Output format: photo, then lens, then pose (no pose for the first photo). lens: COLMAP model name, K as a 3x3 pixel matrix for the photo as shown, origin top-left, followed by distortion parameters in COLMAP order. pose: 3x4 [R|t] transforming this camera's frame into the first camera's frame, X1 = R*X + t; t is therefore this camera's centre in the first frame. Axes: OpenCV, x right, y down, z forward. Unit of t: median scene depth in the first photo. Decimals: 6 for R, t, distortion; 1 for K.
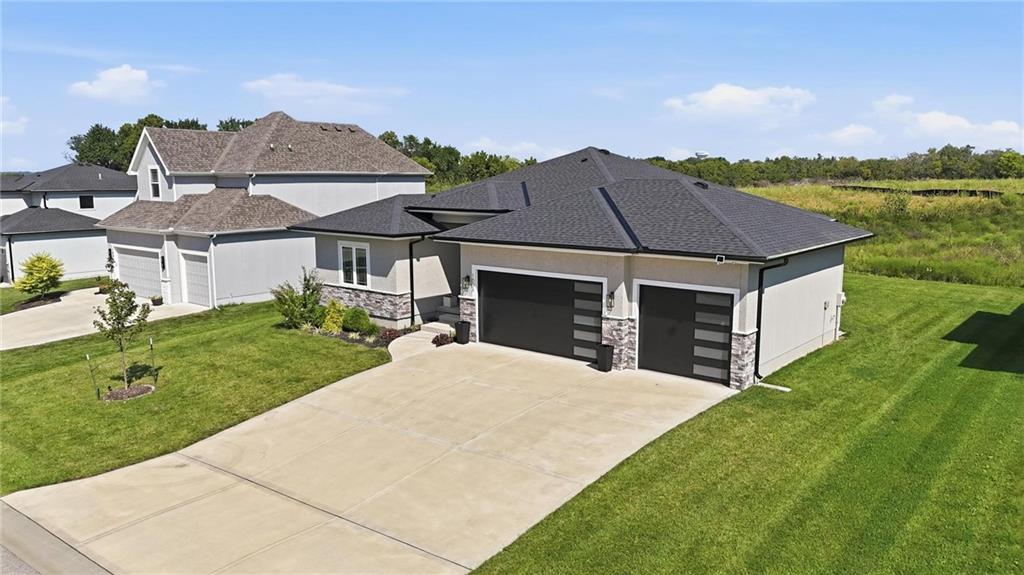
lens RADIAL K [[750.0, 0, 512.0], [0, 750.0, 287.5], [0, 0, 1]] dist [0.076131, -0.077711]
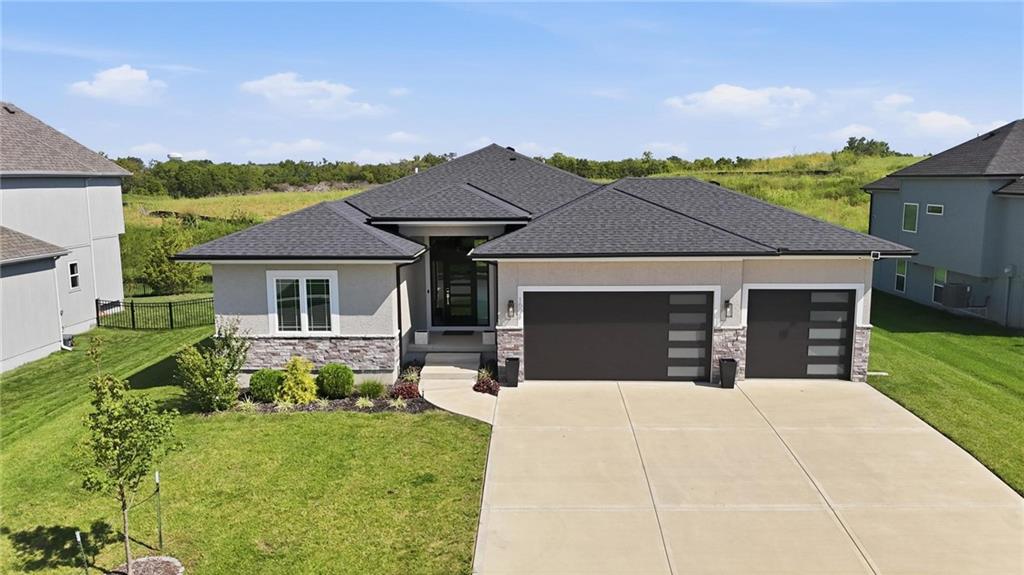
lens RADIAL K [[750.0, 0, 512.0], [0, 750.0, 287.5], [0, 0, 1]] dist [0.076131, -0.077711]
pose [[0.788400, -0.092277, 0.608203, -0.539278], [0.095202, 0.995076, 0.027566, -0.051312], [-0.607752, 0.036169, 0.793303, 0.364933]]
